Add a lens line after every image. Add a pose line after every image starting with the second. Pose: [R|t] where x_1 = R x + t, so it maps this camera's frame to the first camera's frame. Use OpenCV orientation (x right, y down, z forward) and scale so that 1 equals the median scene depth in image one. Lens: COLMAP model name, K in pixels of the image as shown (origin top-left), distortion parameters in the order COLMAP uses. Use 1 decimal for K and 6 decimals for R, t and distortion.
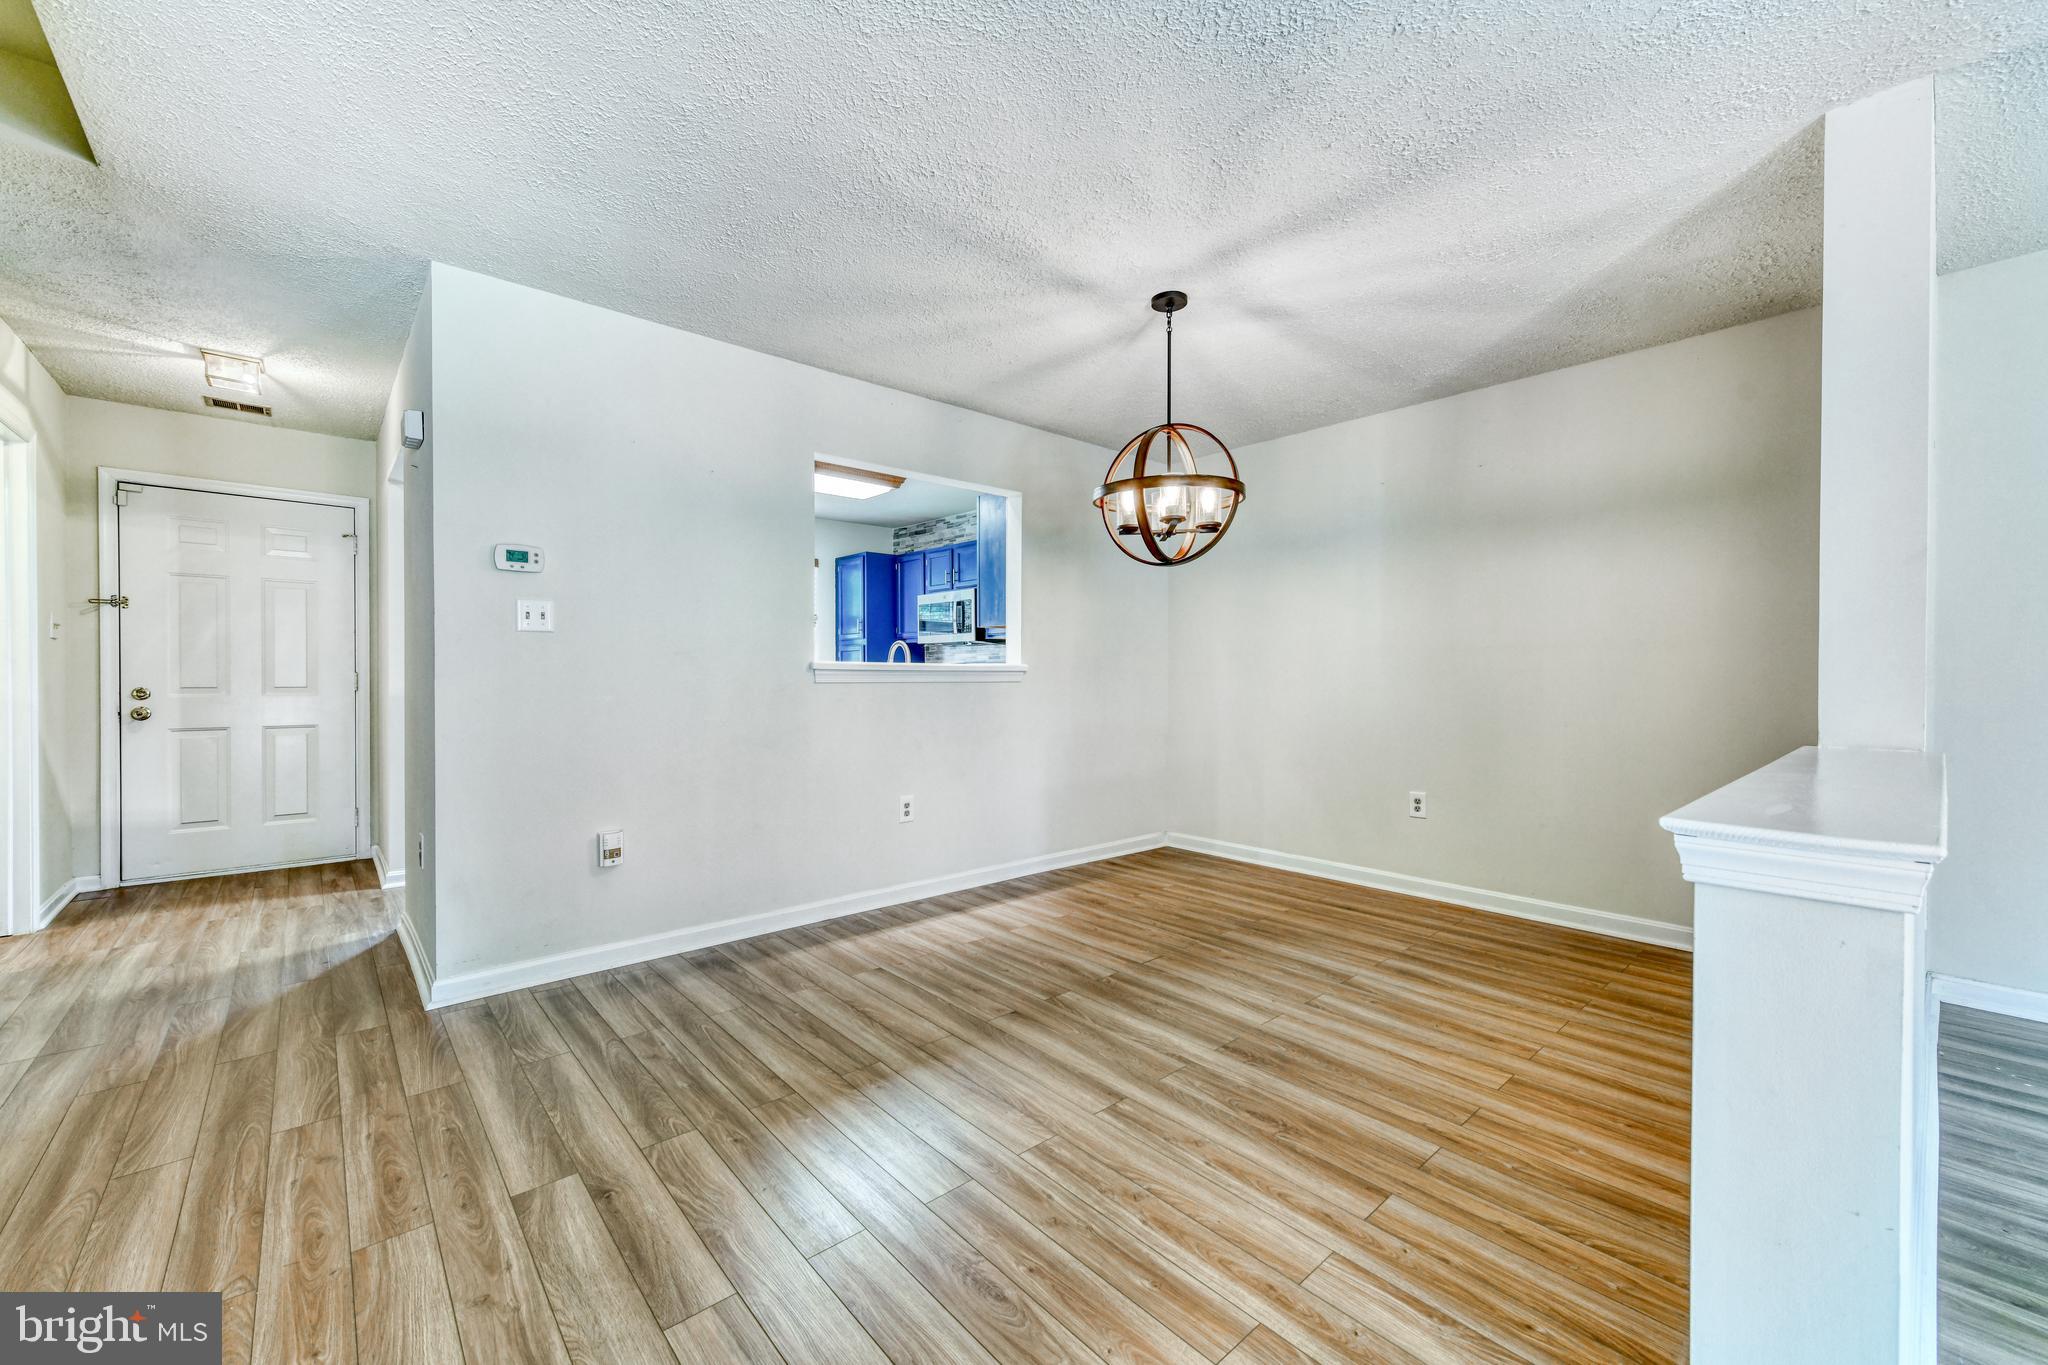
lens RADIAL K [[805.4, 0, 1026.8], [0, 805.4, 683.3], [0, 0, 1]] dist [0.009671, -0.002514]
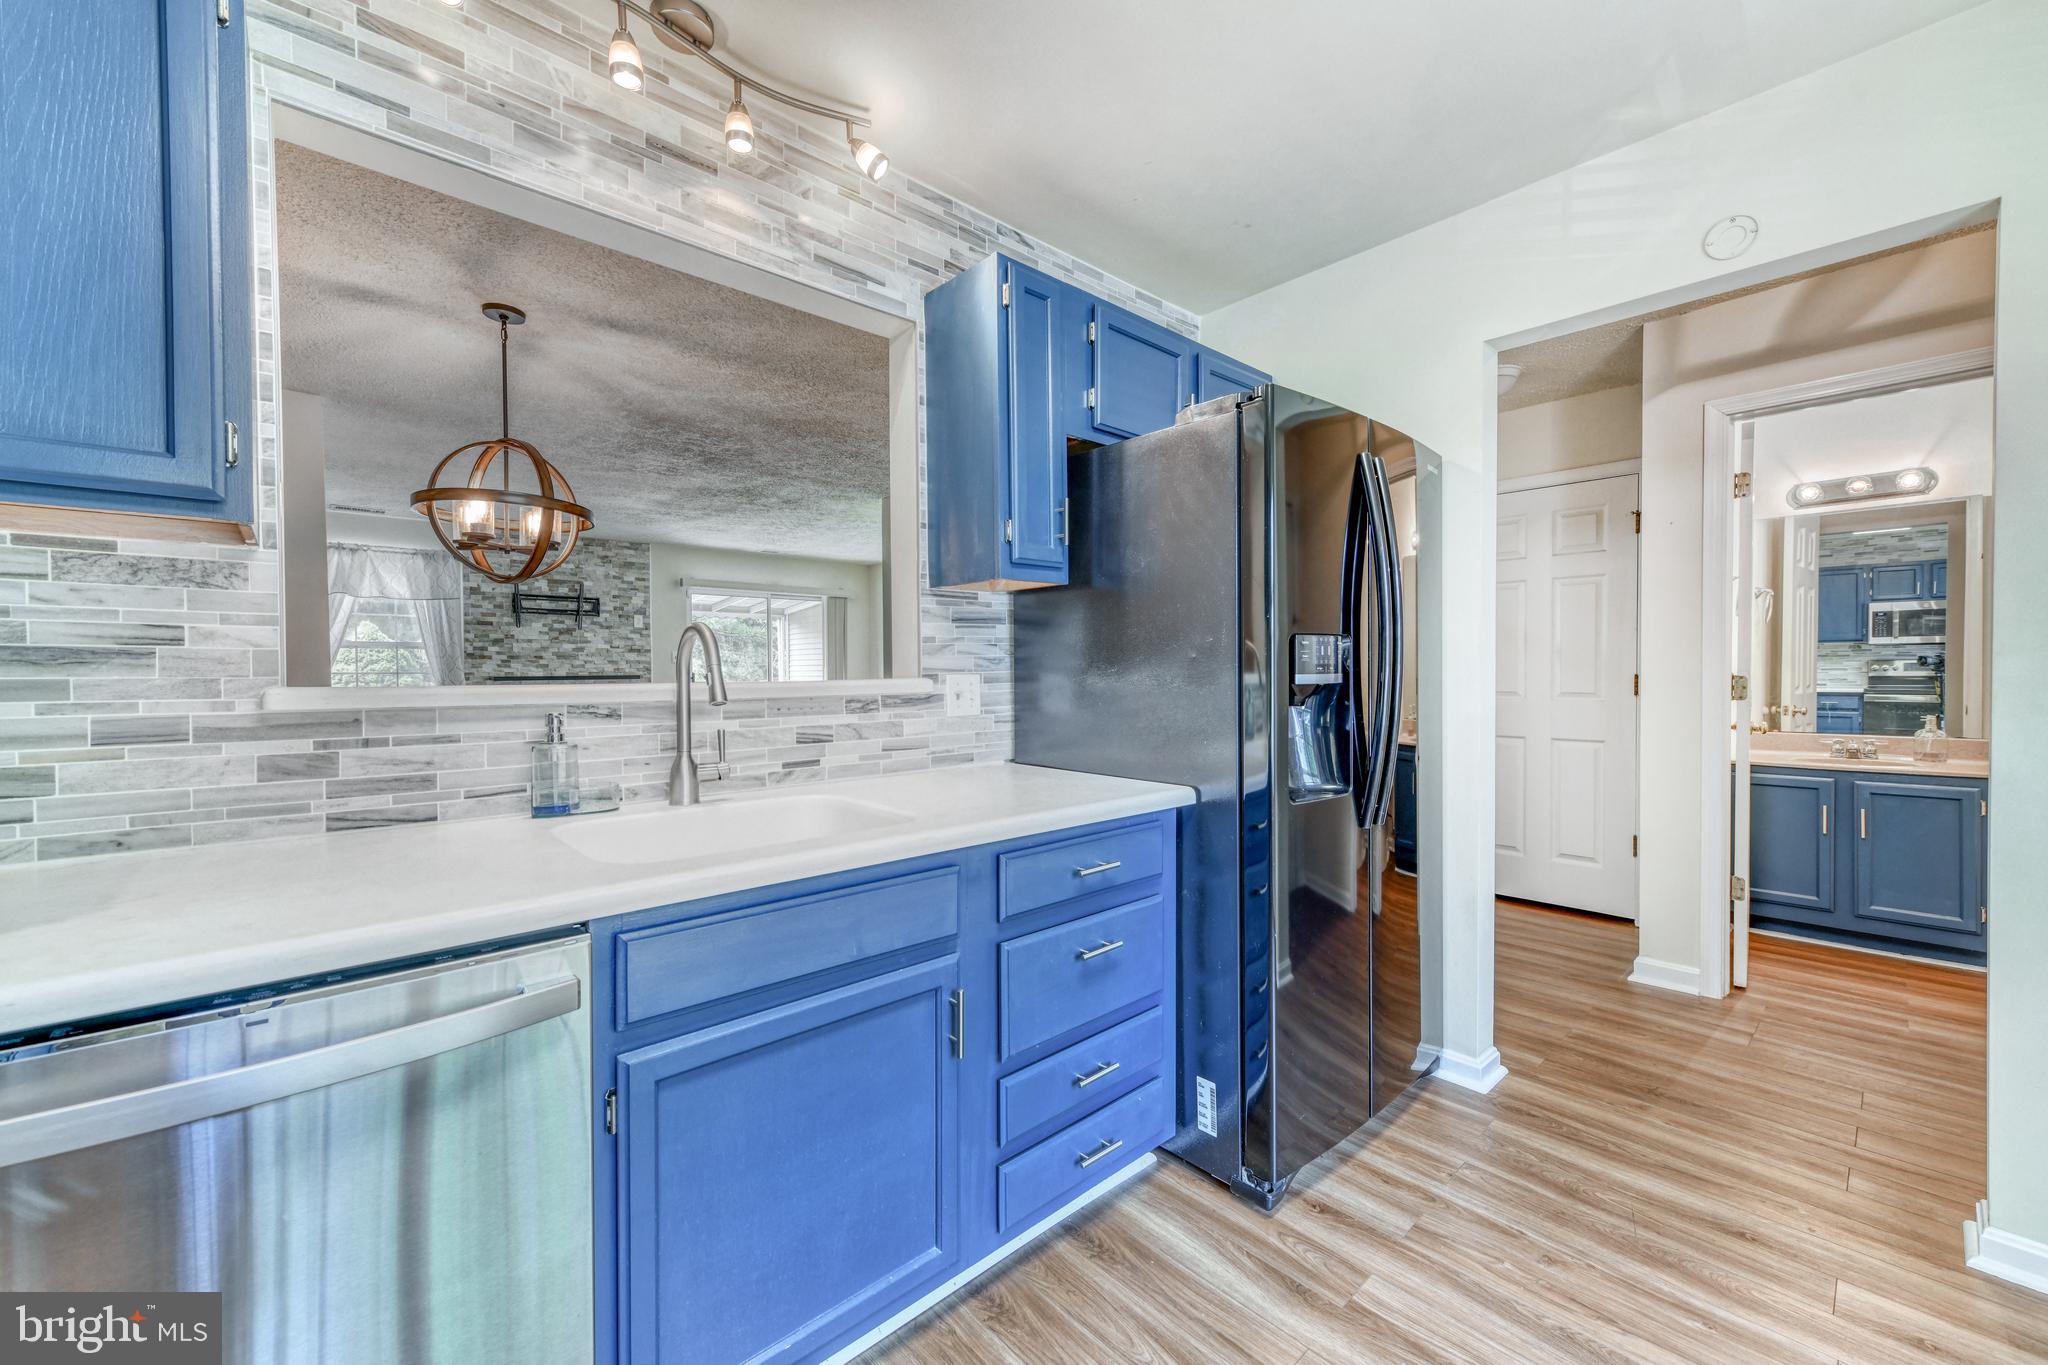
lens RADIAL K [[805.4, 0, 1026.8], [0, 805.4, 683.3], [0, 0, 1]] dist [0.009671, -0.002514]
pose [[-0.999857, 0.002078, -0.016795, -0.439484], [0.001624, 0.999634, 0.027020, -0.049819], [0.016845, 0.026989, -0.999494, 2.001477]]
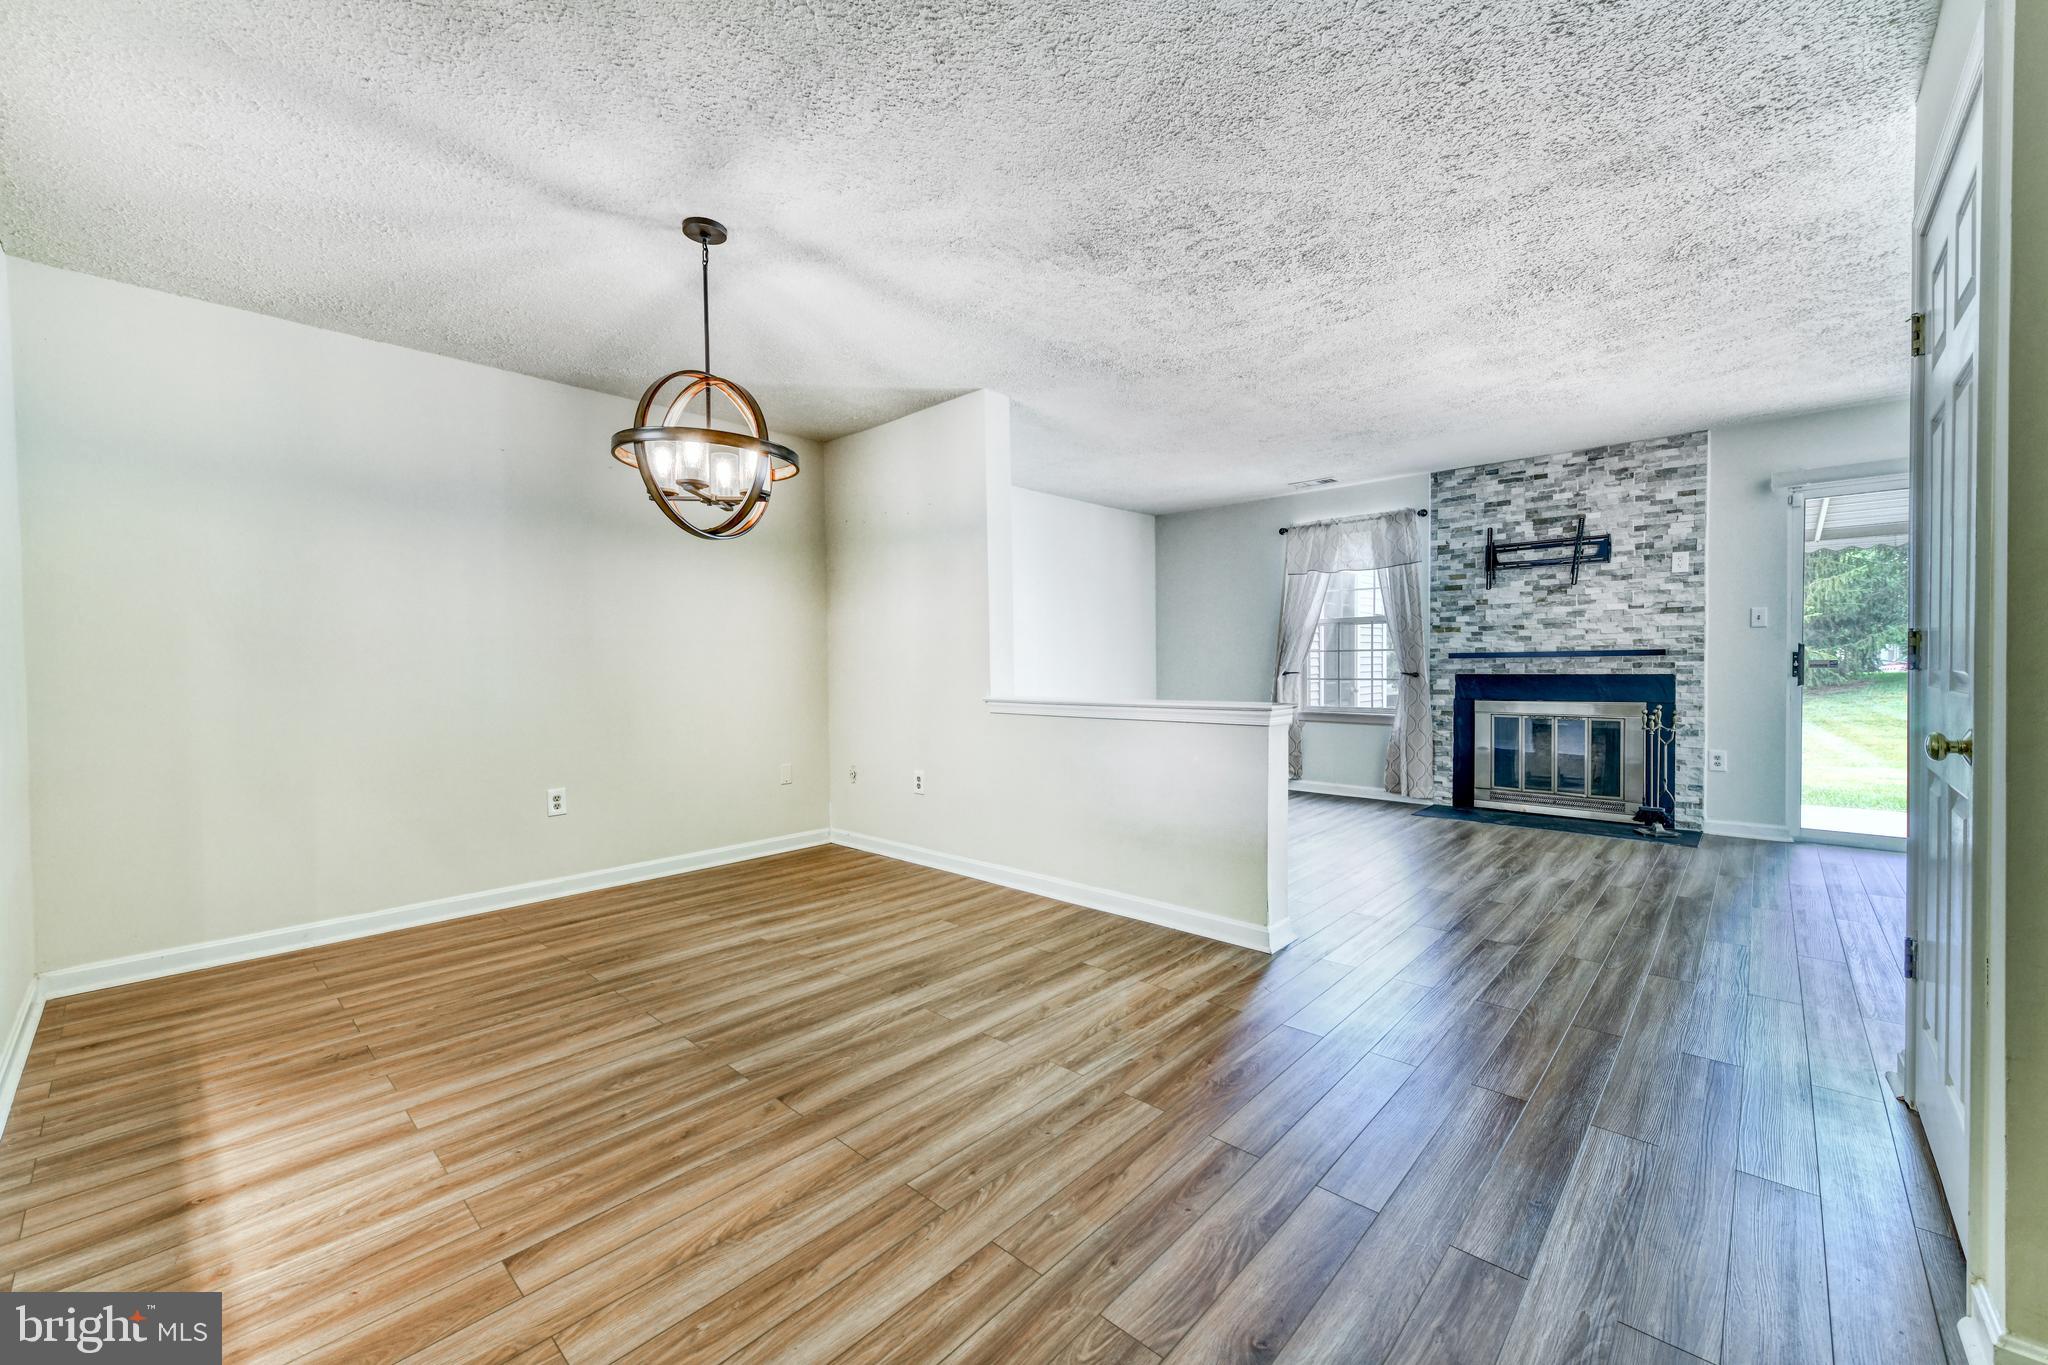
lens RADIAL K [[805.4, 0, 1026.8], [0, 805.4, 683.3], [0, 0, 1]] dist [0.009671, -0.002514]
pose [[-0.100222, -0.025363, 0.994642, -0.728844], [0.019649, 0.999430, 0.027465, -0.007460], [-0.994771, 0.022297, -0.099667, 0.755749]]
